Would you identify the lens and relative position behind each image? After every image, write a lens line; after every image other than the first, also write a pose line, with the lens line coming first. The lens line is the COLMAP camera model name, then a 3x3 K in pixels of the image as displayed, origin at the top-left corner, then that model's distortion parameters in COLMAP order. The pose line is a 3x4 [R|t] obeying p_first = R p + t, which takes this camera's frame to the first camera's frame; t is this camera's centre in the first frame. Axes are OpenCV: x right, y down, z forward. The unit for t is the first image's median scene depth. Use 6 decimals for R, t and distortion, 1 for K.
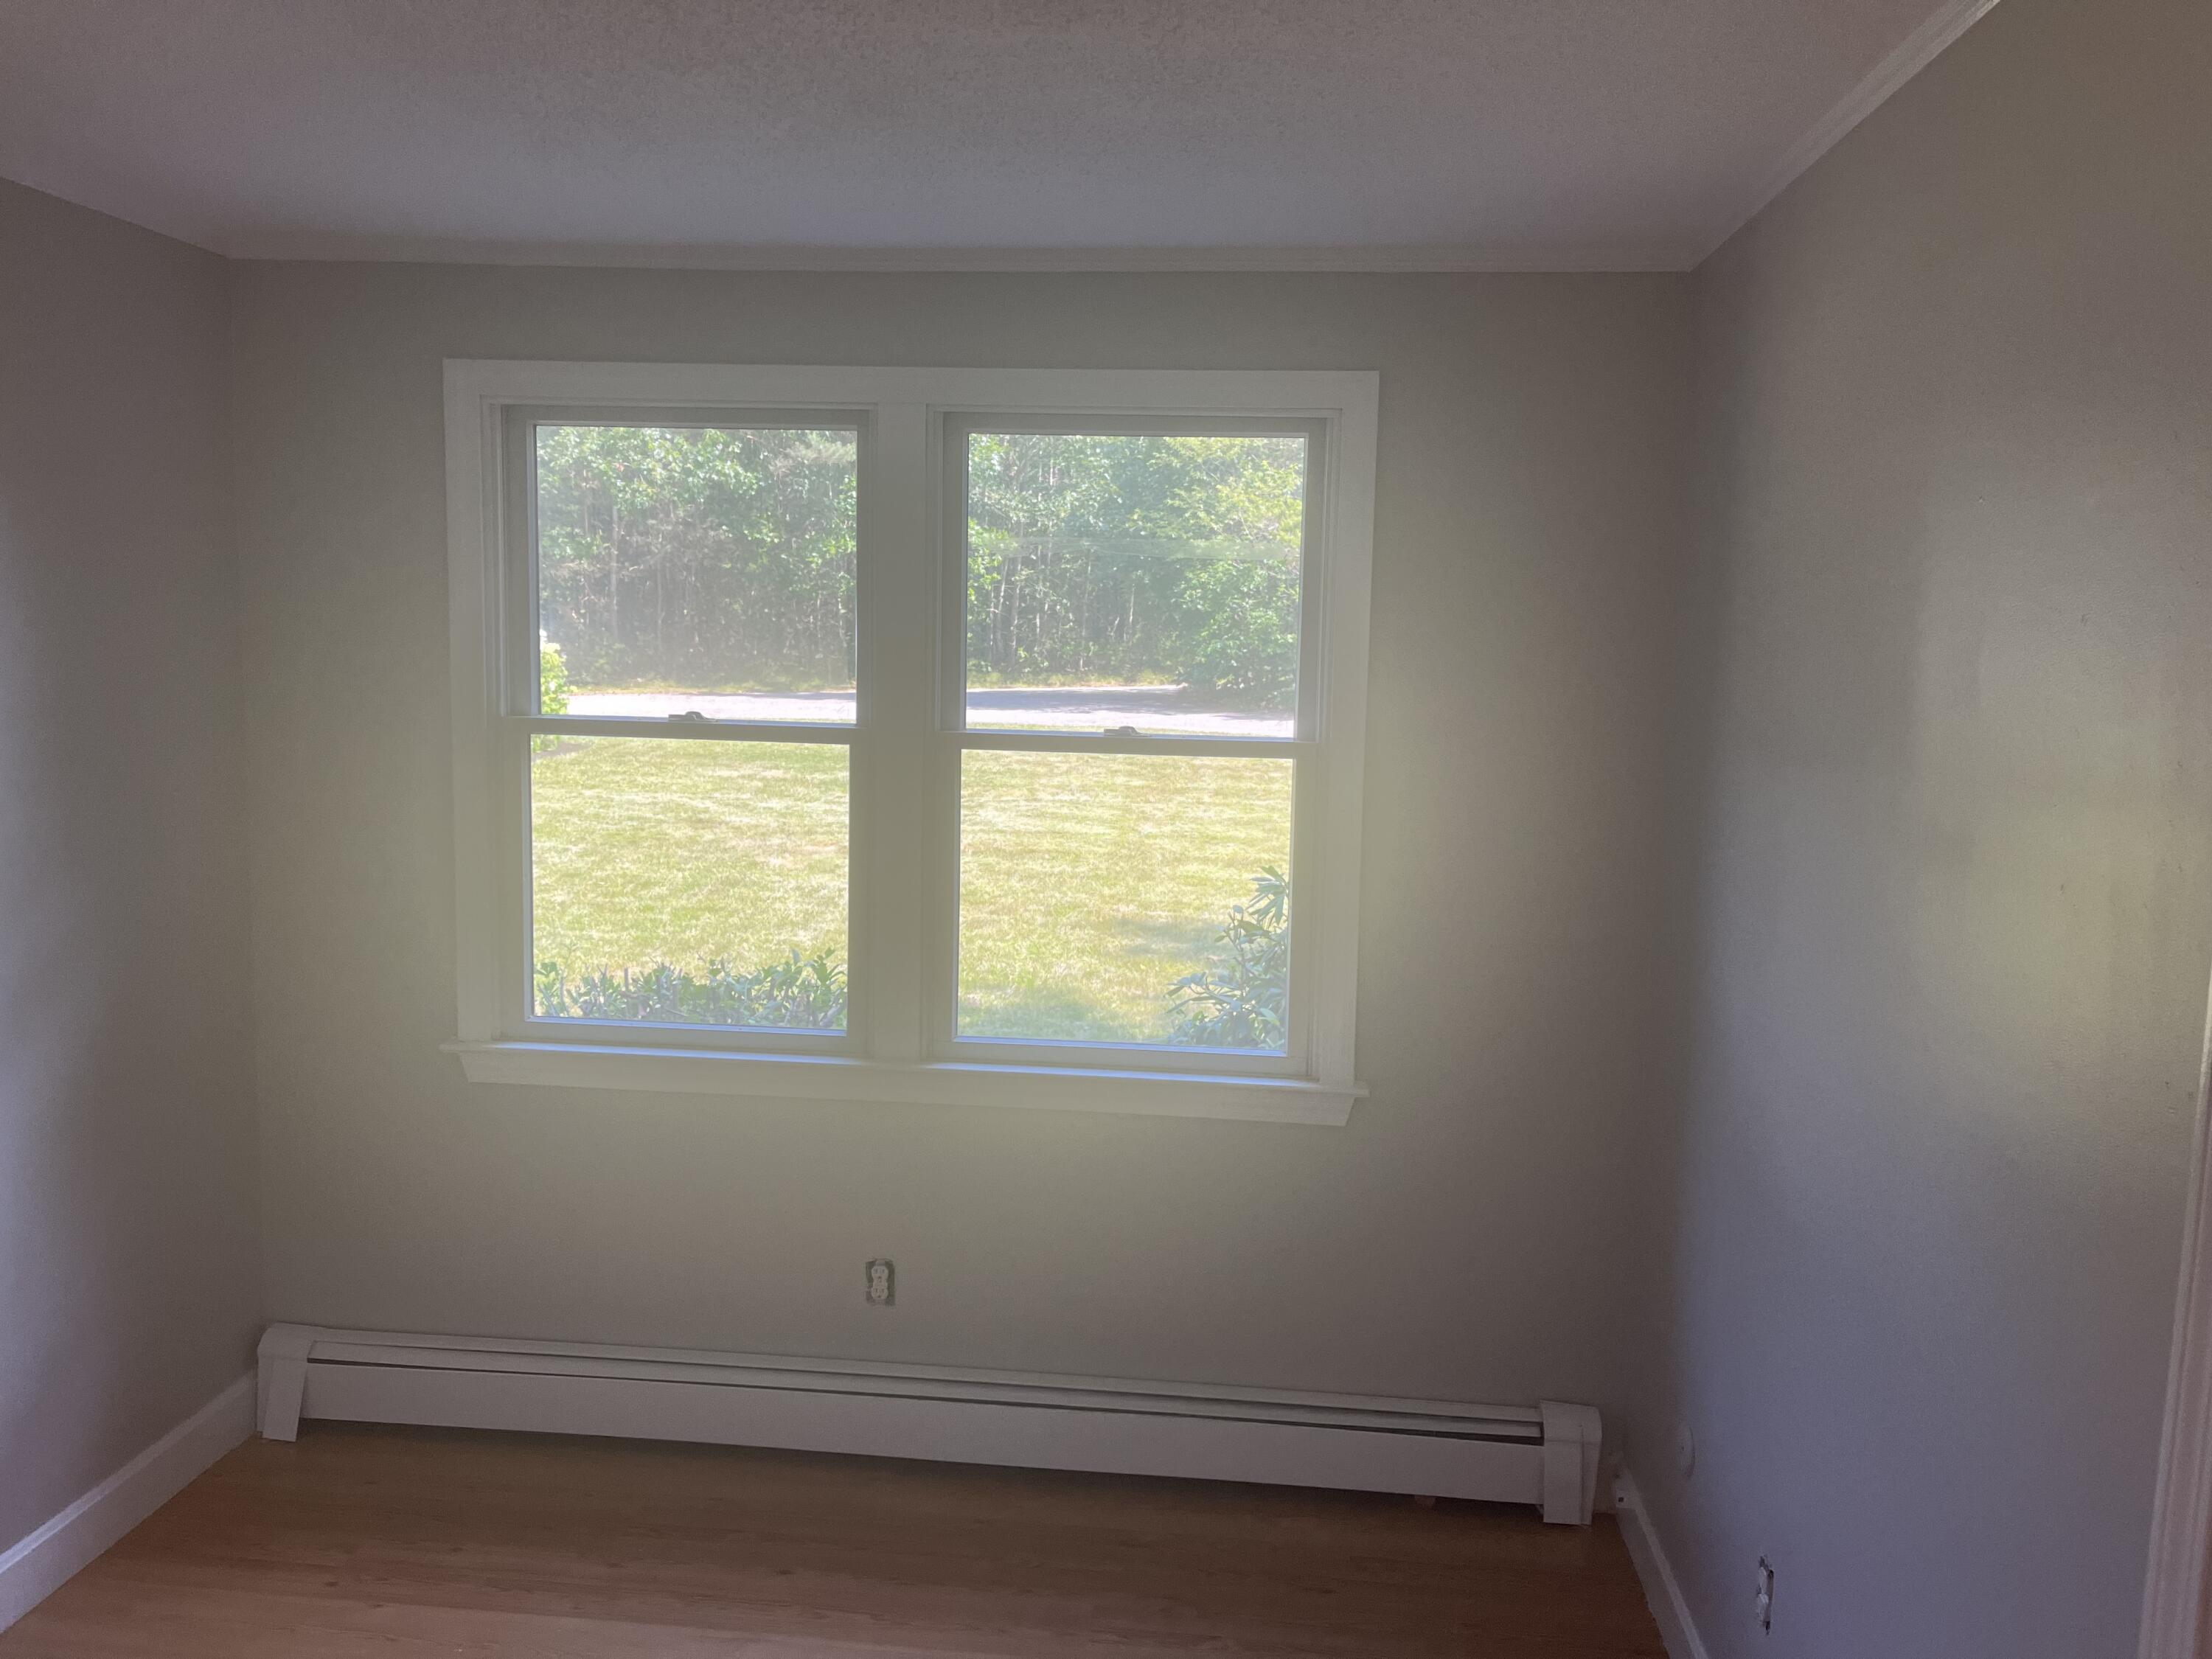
lens RADIAL K [[1691.8, 0, 1121.5], [0, 1691.8, 820.8], [0, 0, 1]] dist [0.084032, -0.077571]
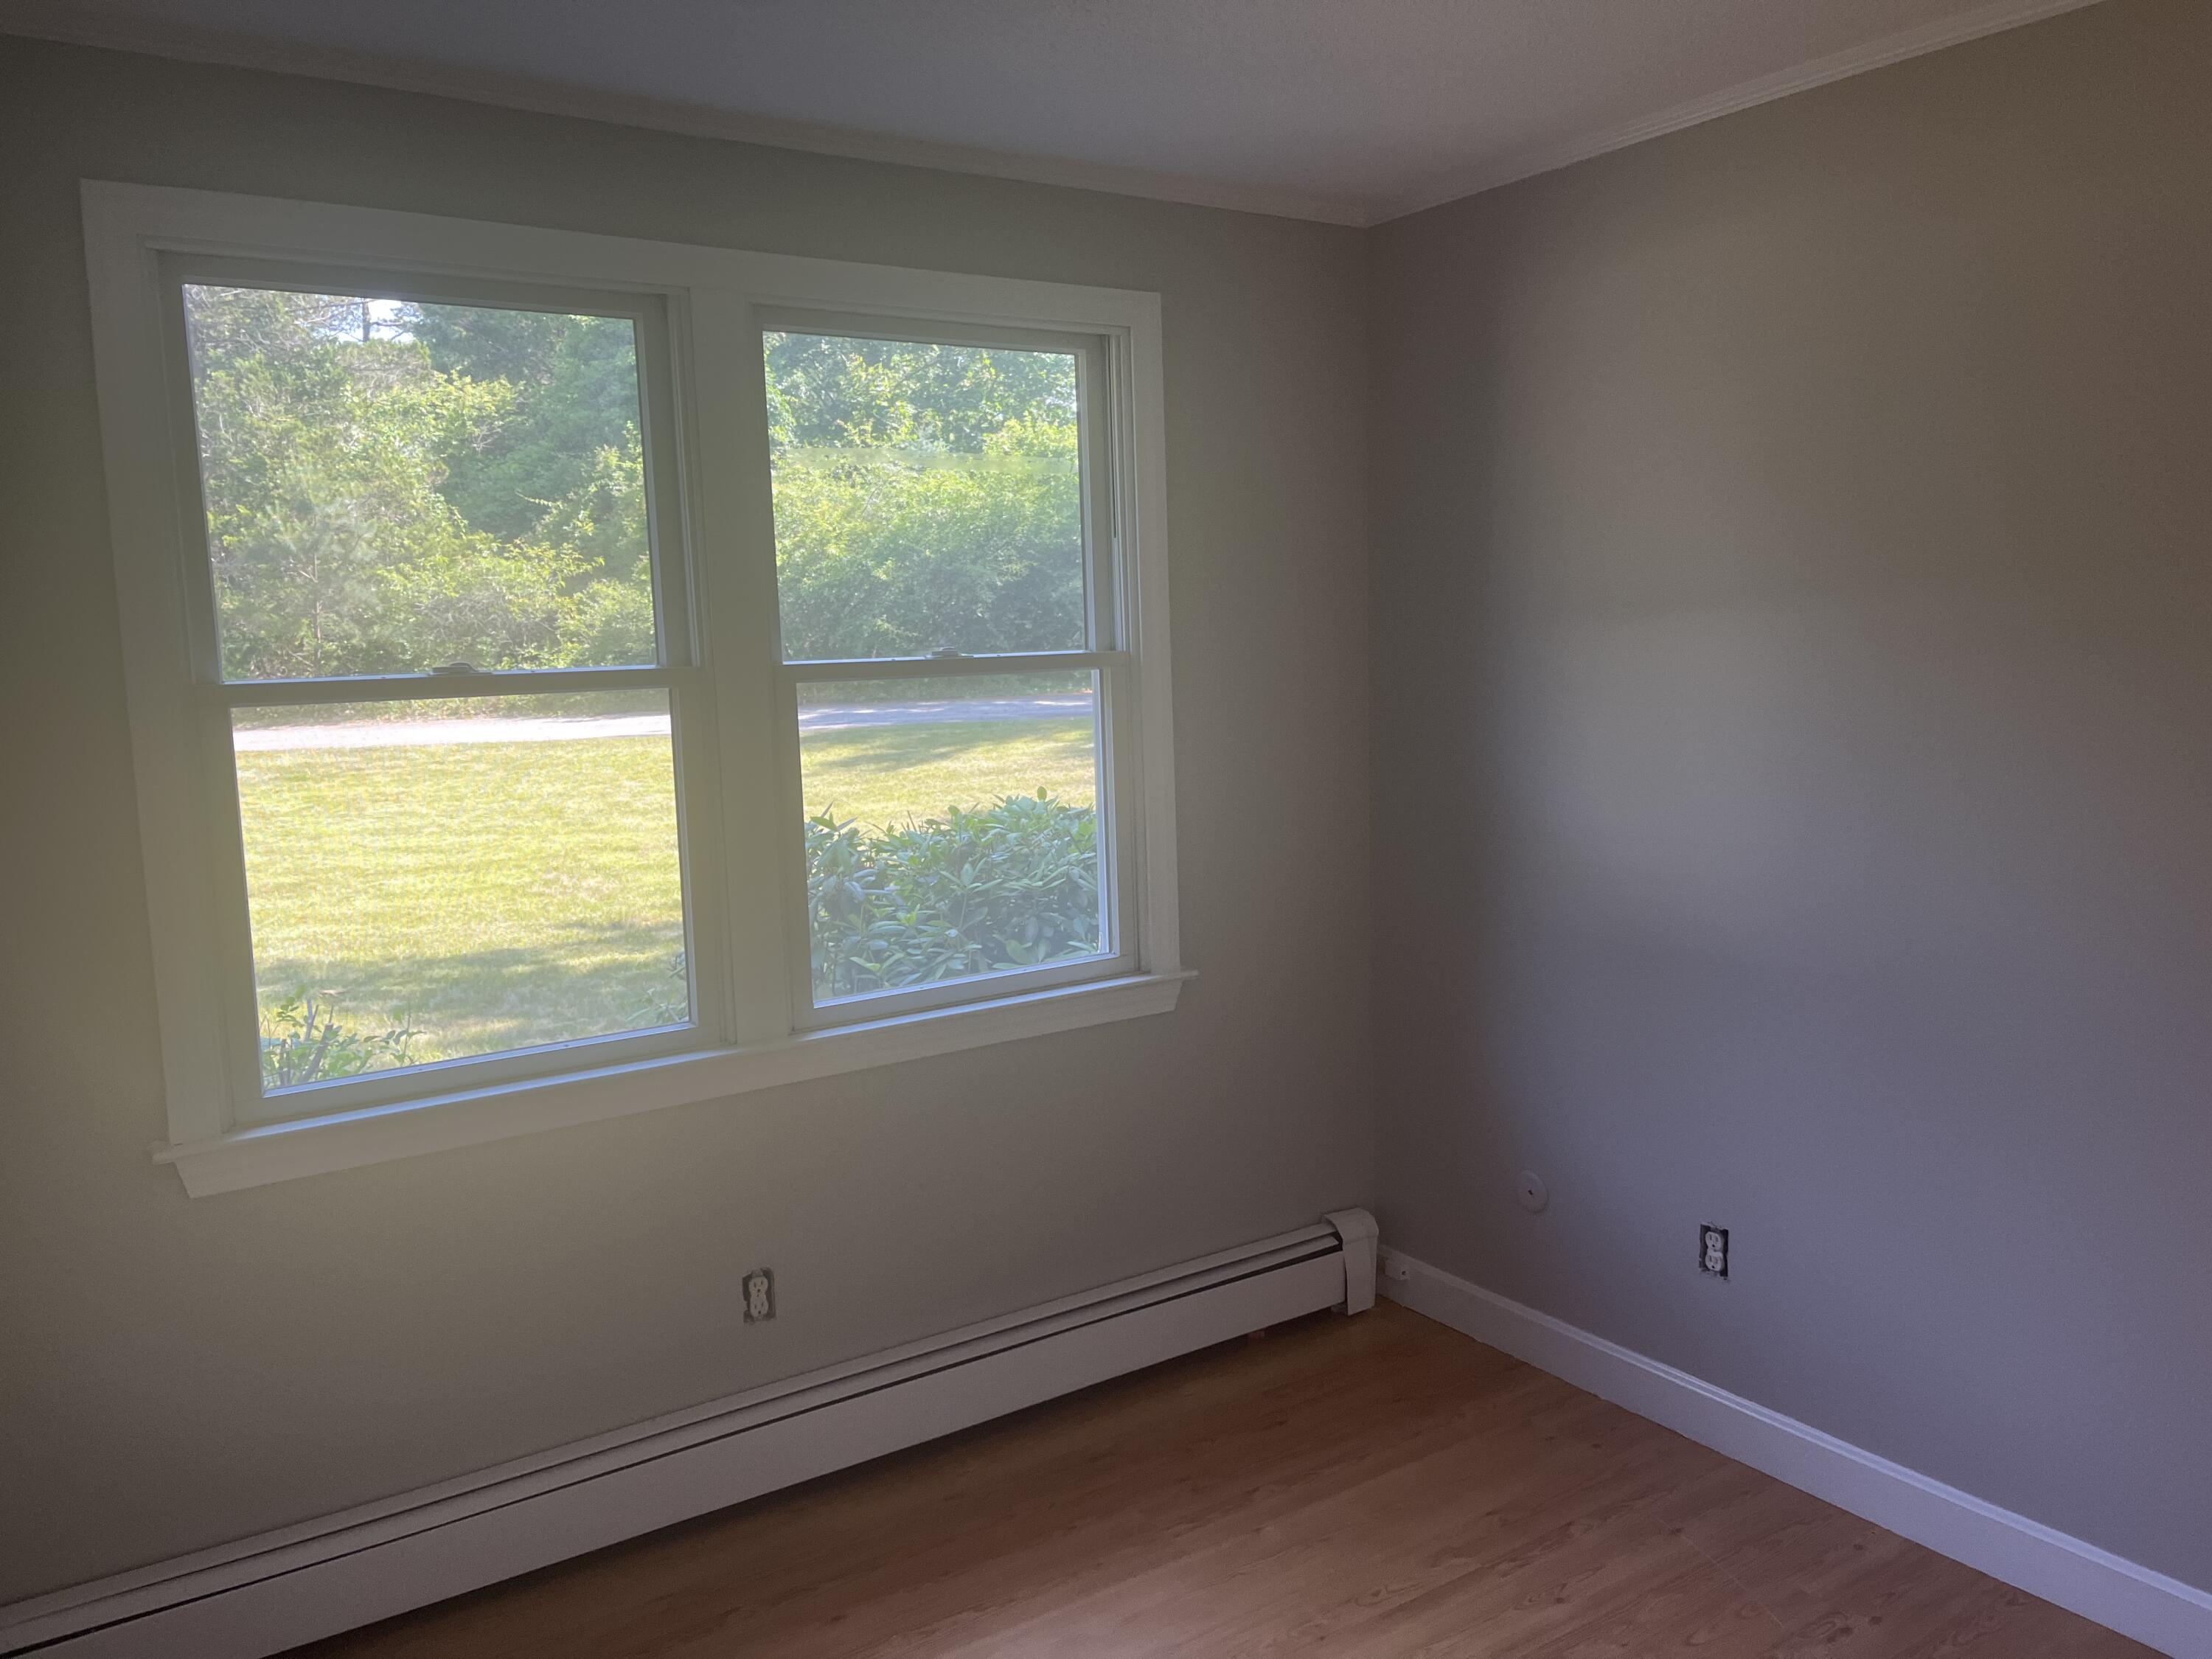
lens RADIAL K [[1691.8, 0, 1121.5], [0, 1691.8, 820.8], [0, 0, 1]] dist [0.084032, -0.077571]
pose [[0.771416, -0.122848, 0.624361, -0.537514], [0.116818, 0.991852, 0.050822, 0.003862], [-0.625517, 0.033732, 0.779481, 0.191991]]
